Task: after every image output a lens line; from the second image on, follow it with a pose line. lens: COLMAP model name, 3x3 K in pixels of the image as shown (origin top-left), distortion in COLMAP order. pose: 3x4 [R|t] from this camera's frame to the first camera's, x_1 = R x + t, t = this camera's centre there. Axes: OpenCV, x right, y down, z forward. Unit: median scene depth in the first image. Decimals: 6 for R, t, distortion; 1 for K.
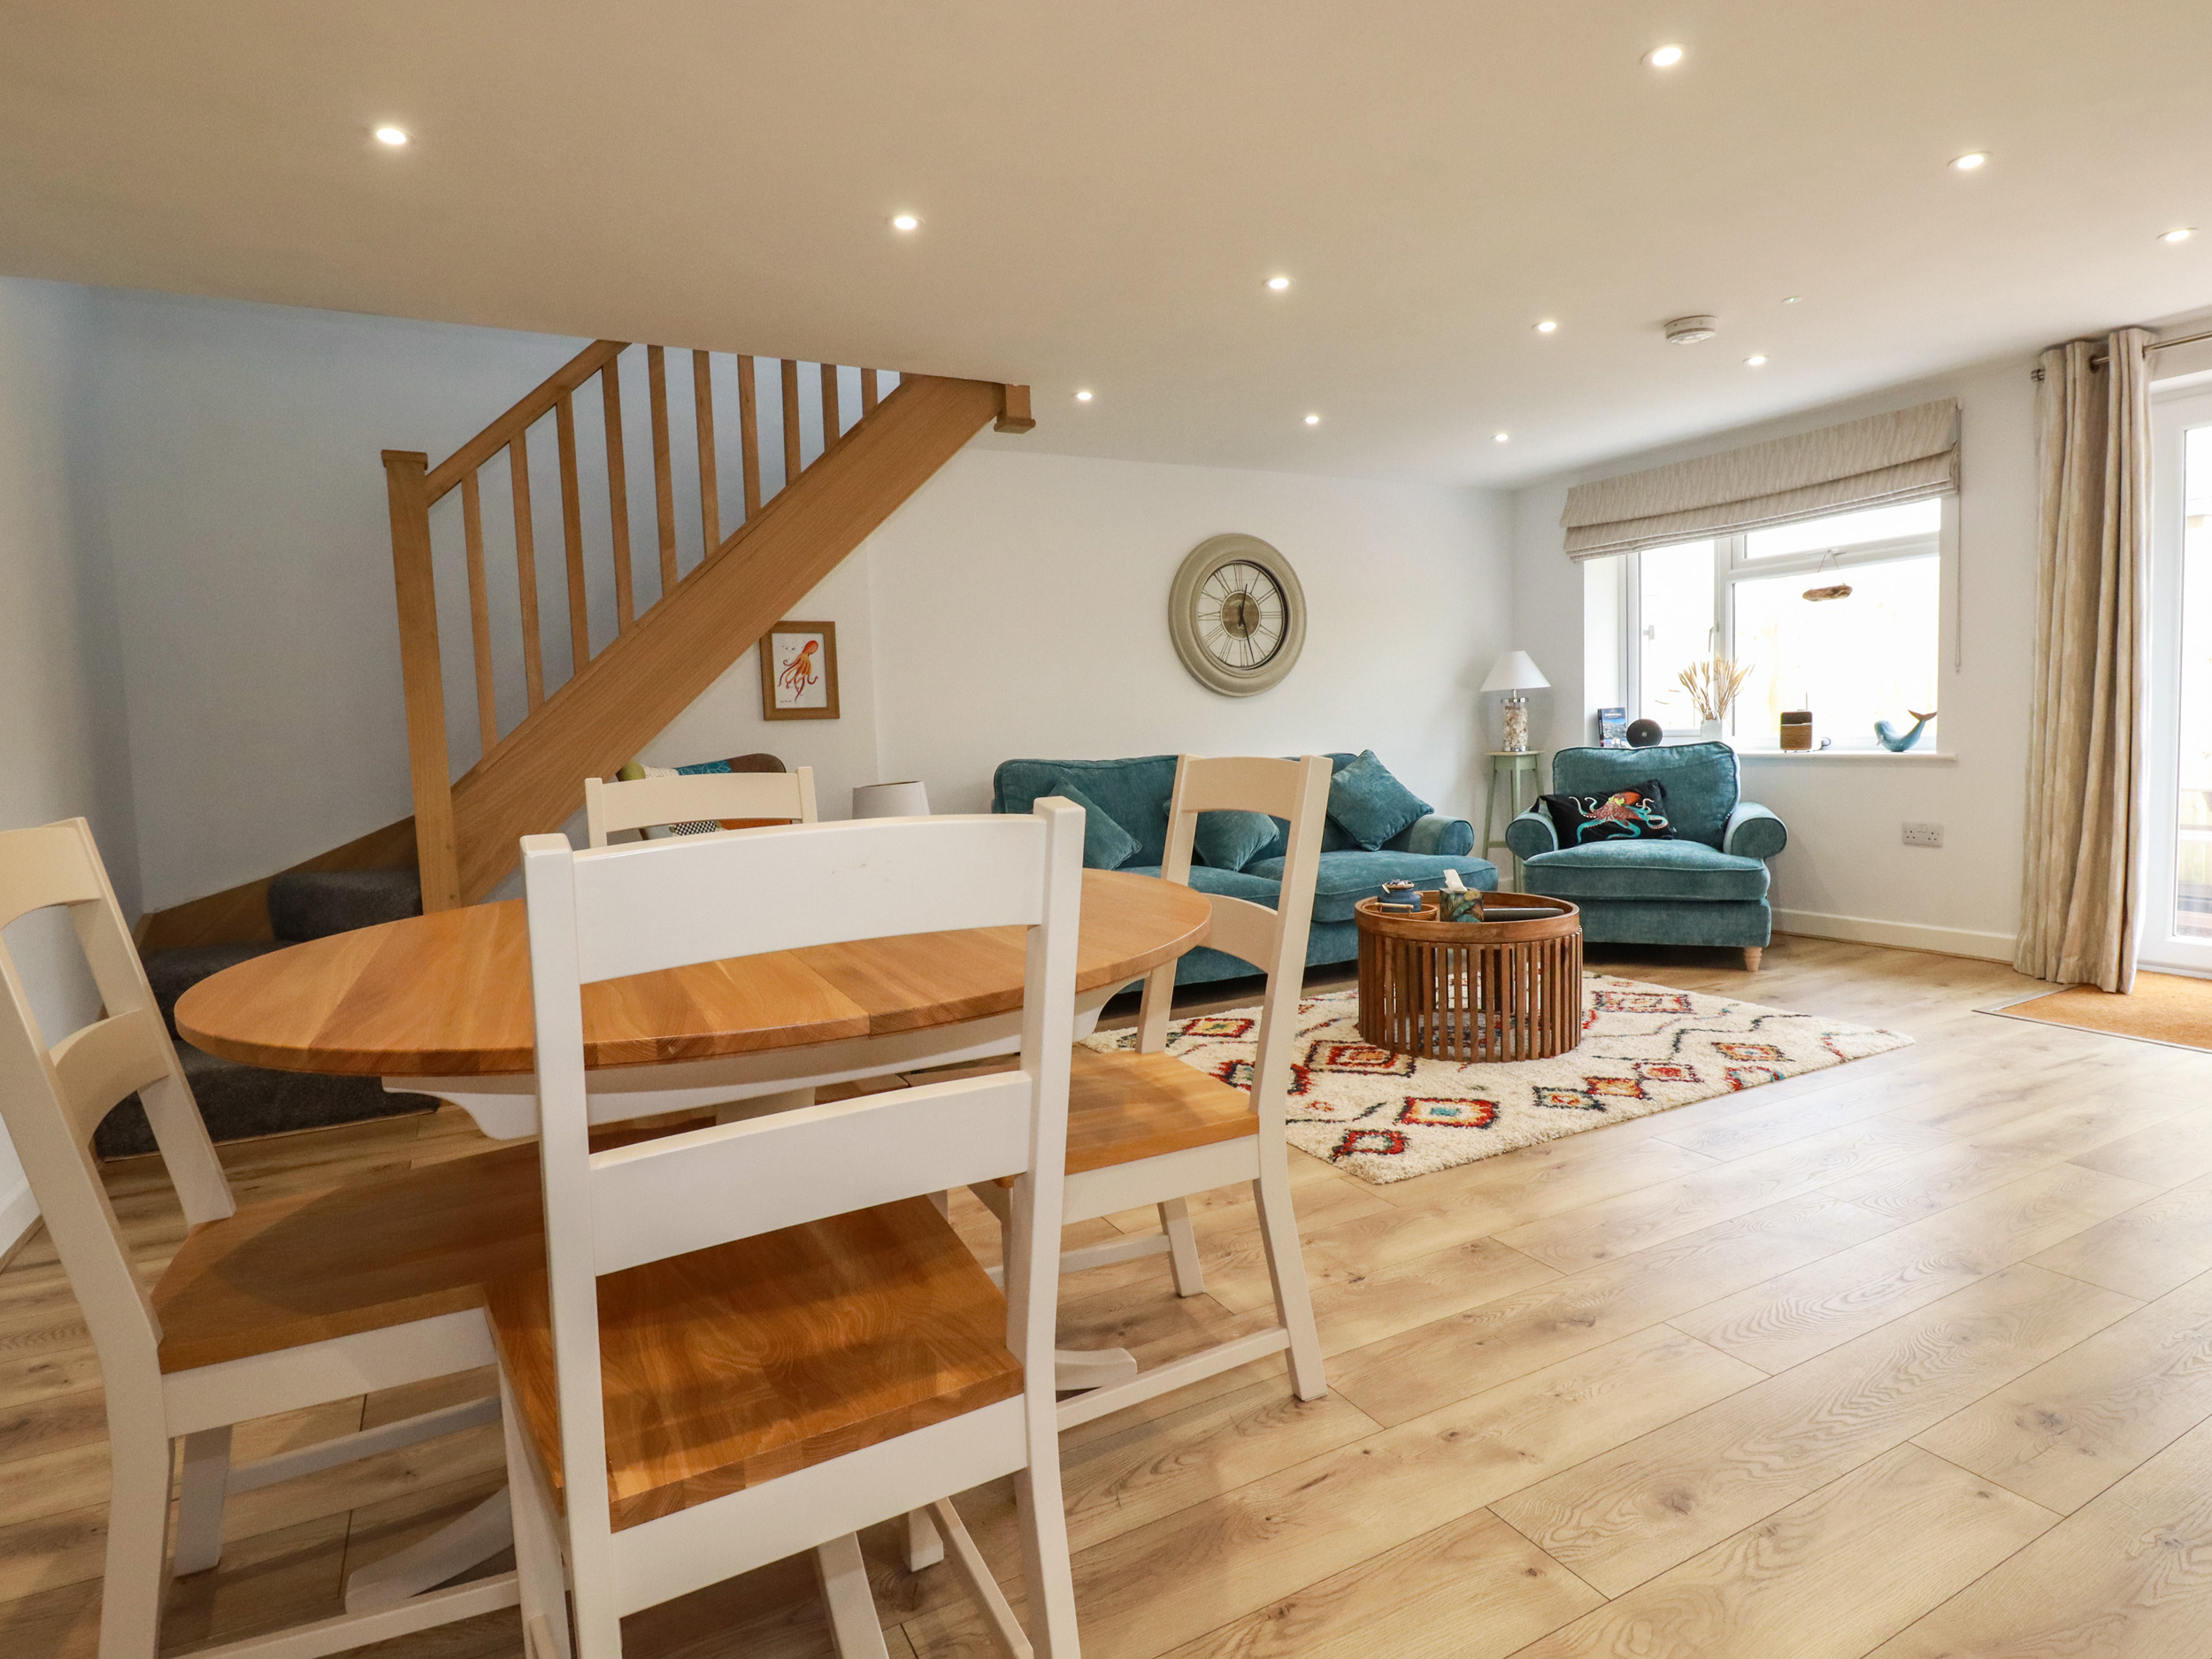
lens RADIAL K [[1201.5, 0, 1110.5], [0, 1201.5, 820.0], [0, 0, 1]] dist [0.016304, -0.027305]
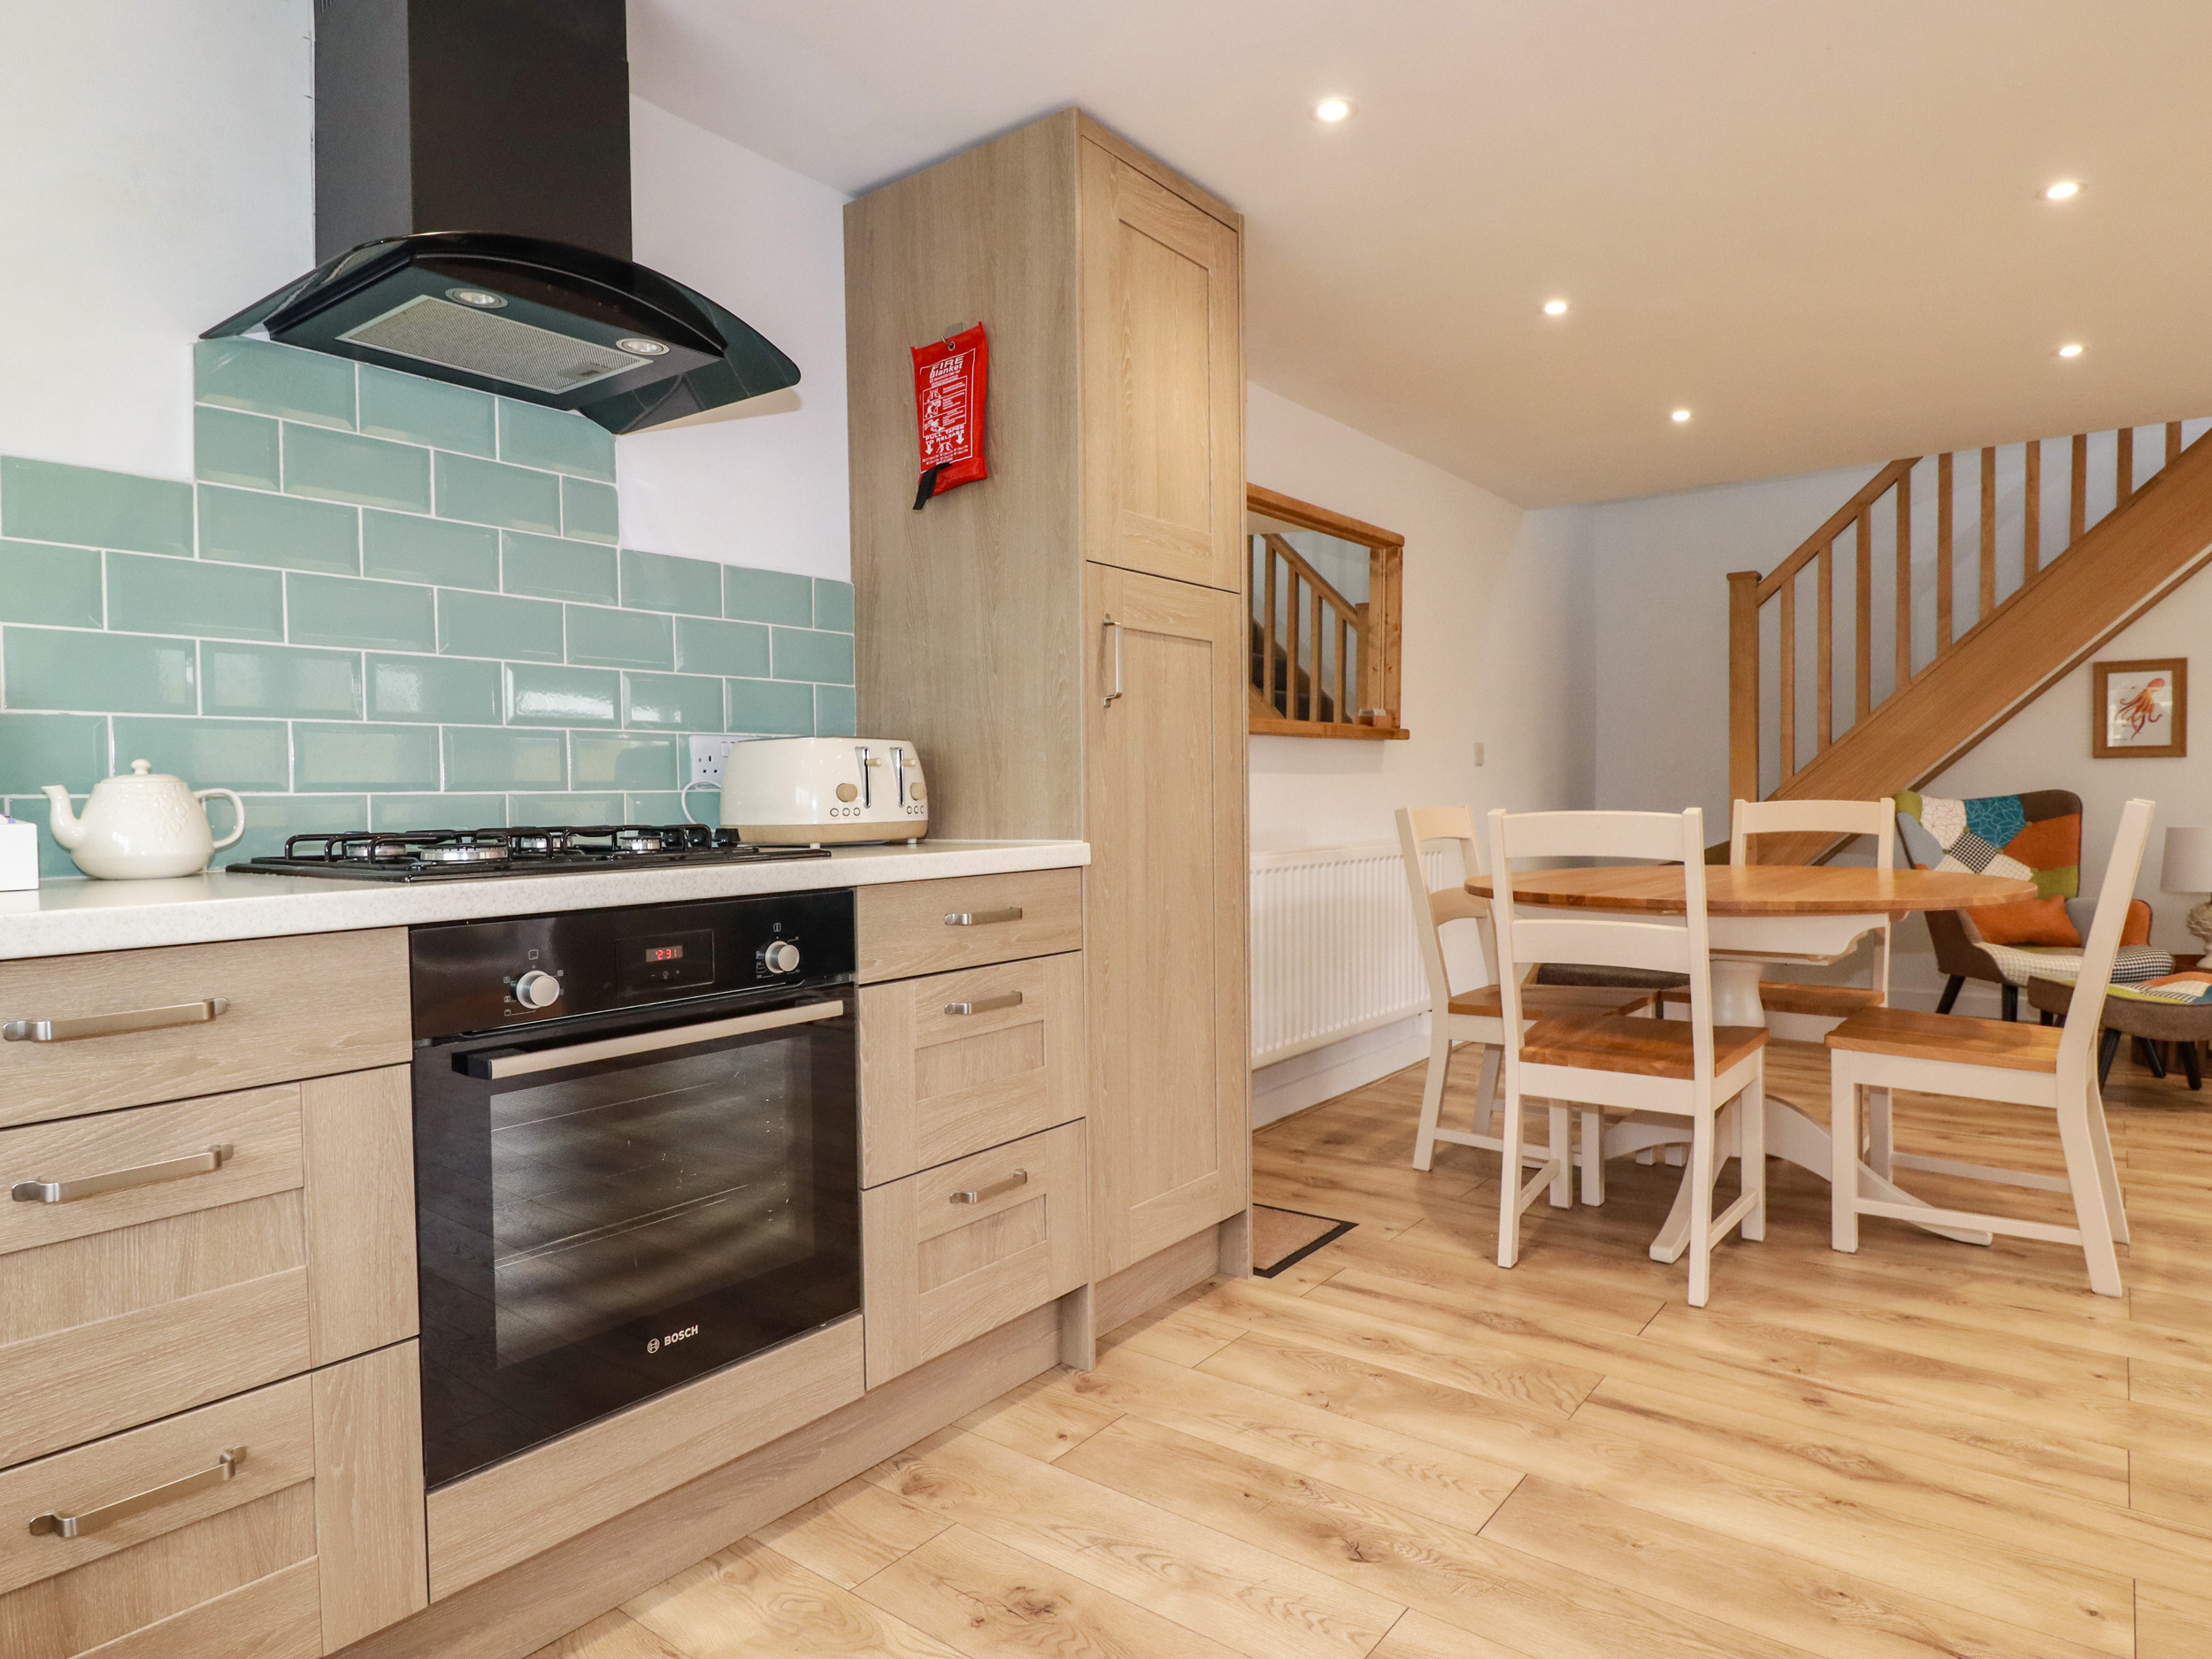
lens RADIAL K [[1288.6, 0, 1106.0], [0, 1288.6, 829.5], [0, 0, 1]] dist [0.004603, -0.016222]
pose [[0.412241, 0.061127, -0.909022, 0.408946], [-0.074322, 0.996678, 0.033317, 0.005286], [0.908038, 0.053825, 0.415414, -0.250500]]
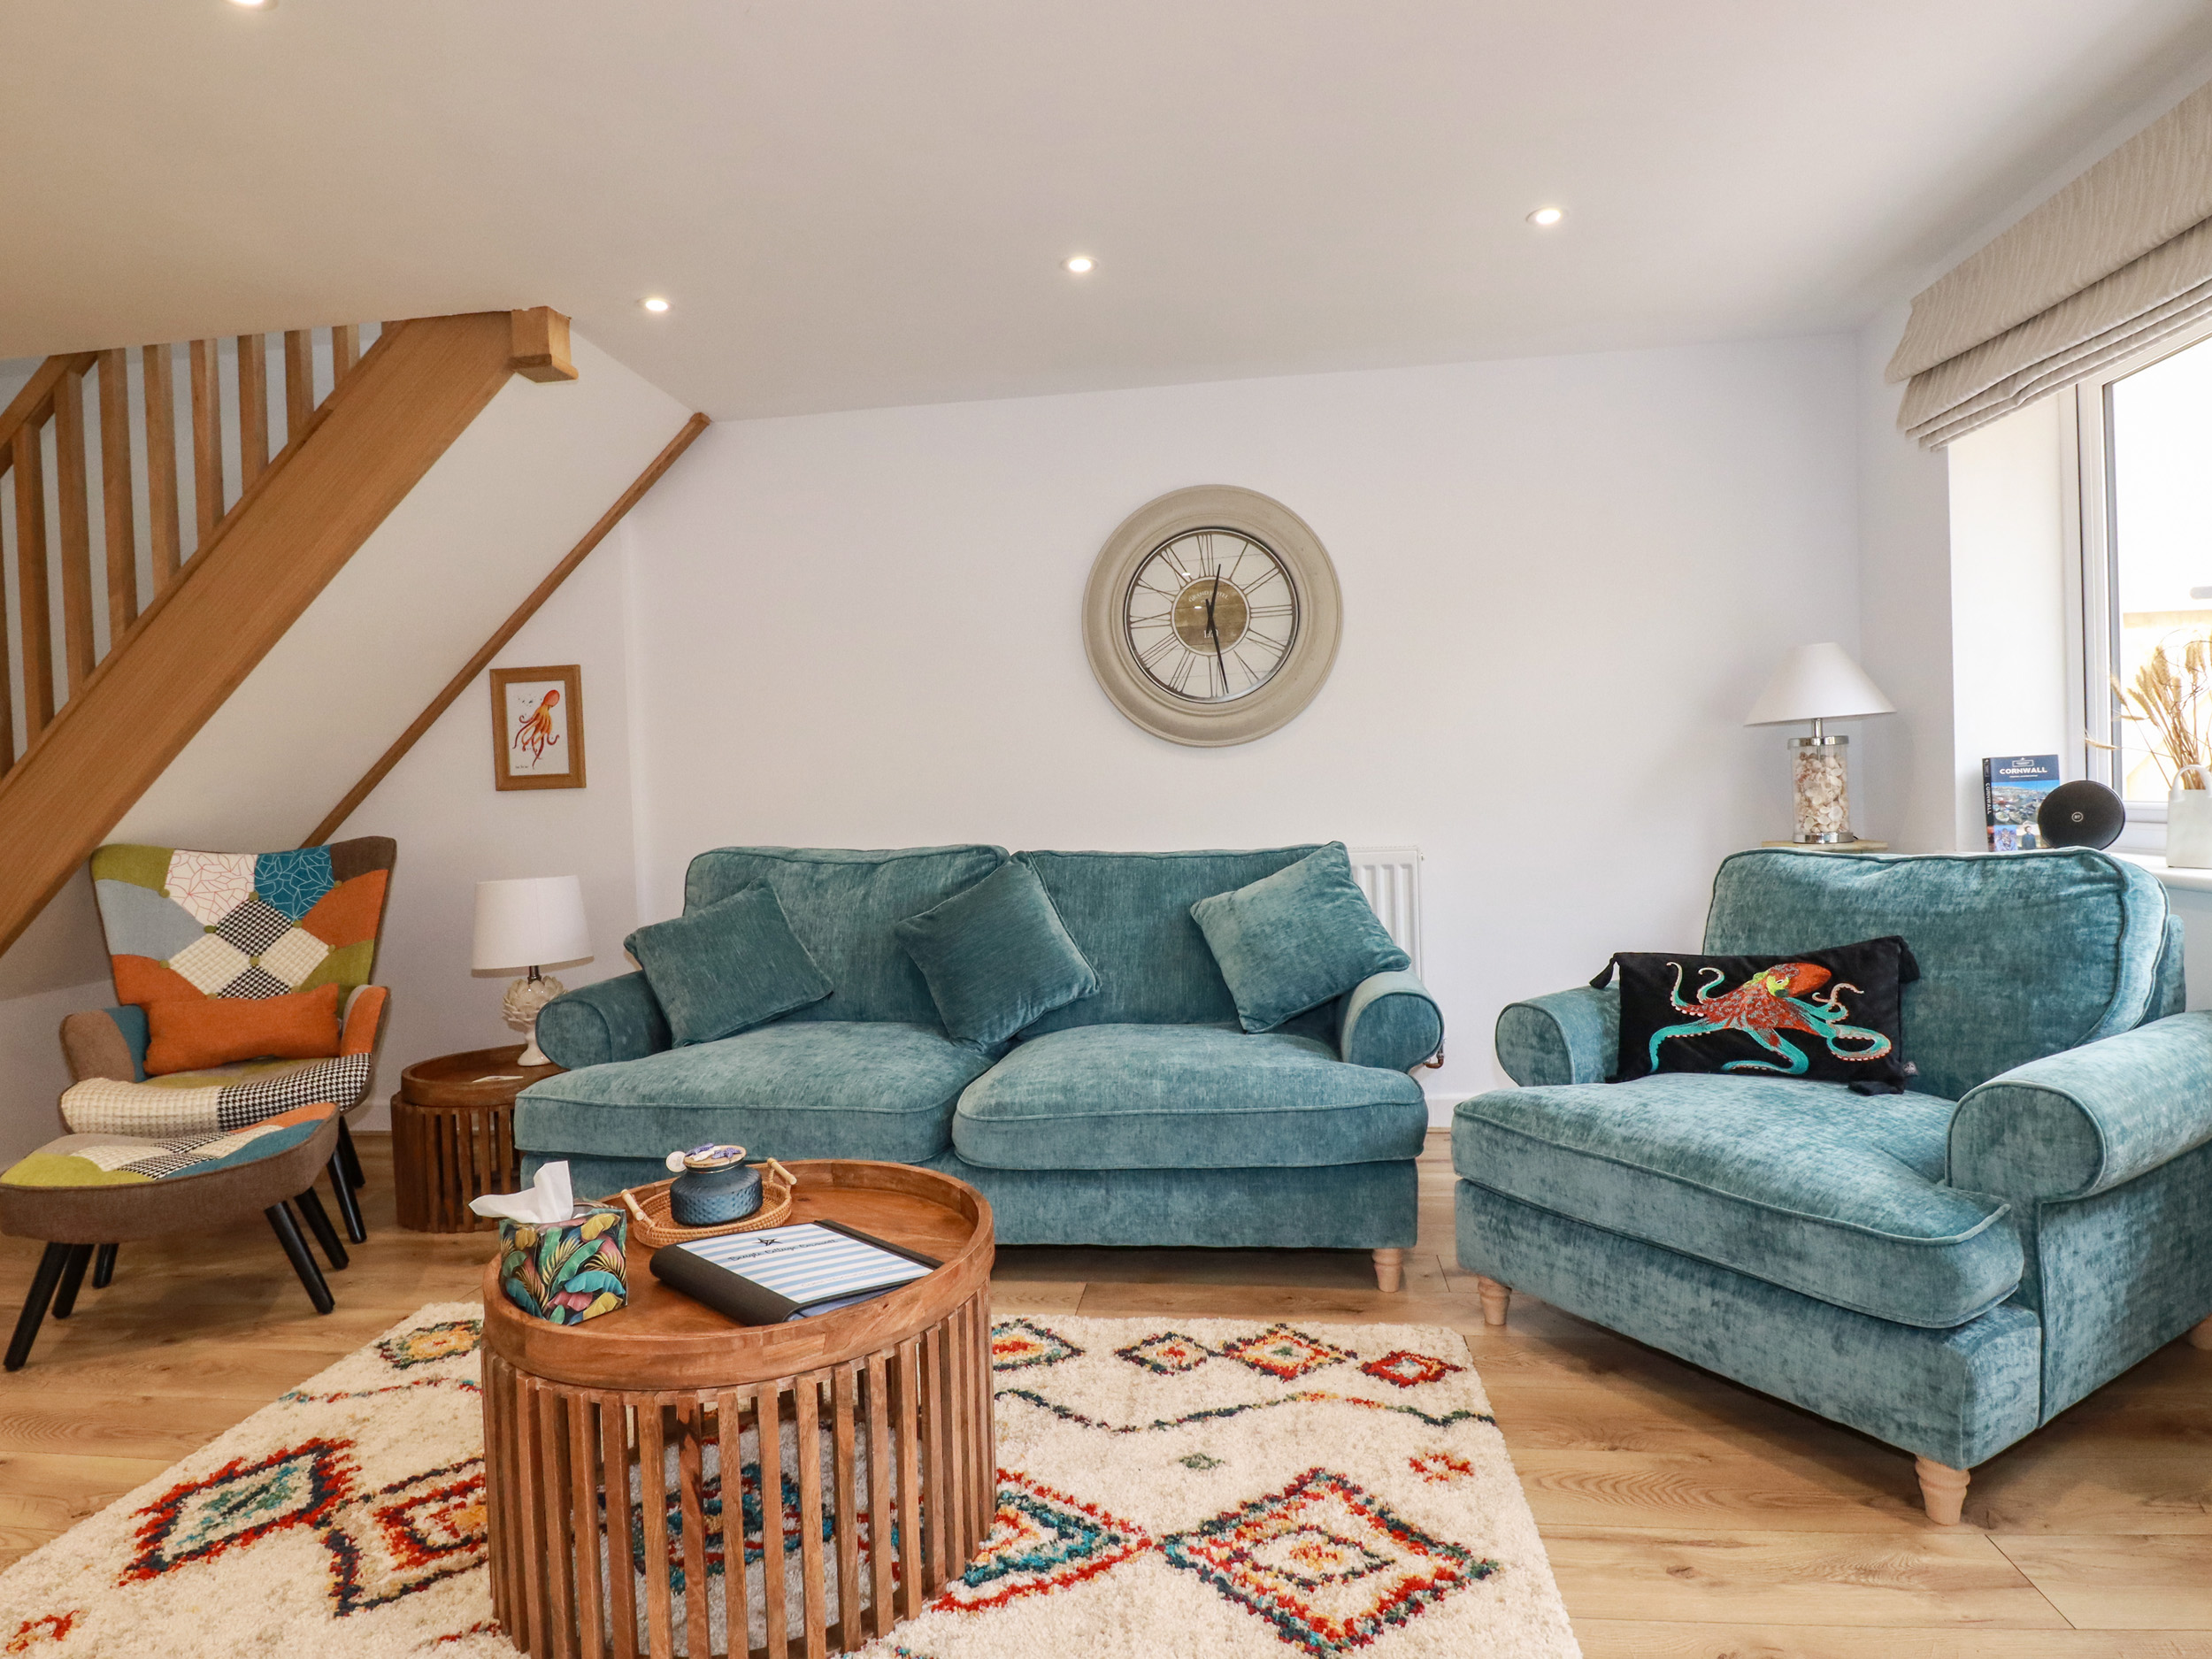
lens RADIAL K [[1230.5, 0, 1108.8], [0, 1230.5, 822.9], [0, 0, 1]] dist [0.002972, -0.015386]
pose [[0.817568, 0.021698, -0.575424, 0.586213], [-0.036460, 0.999235, -0.014123, -0.070968], [0.574677, 0.032527, 0.817734, 0.614453]]
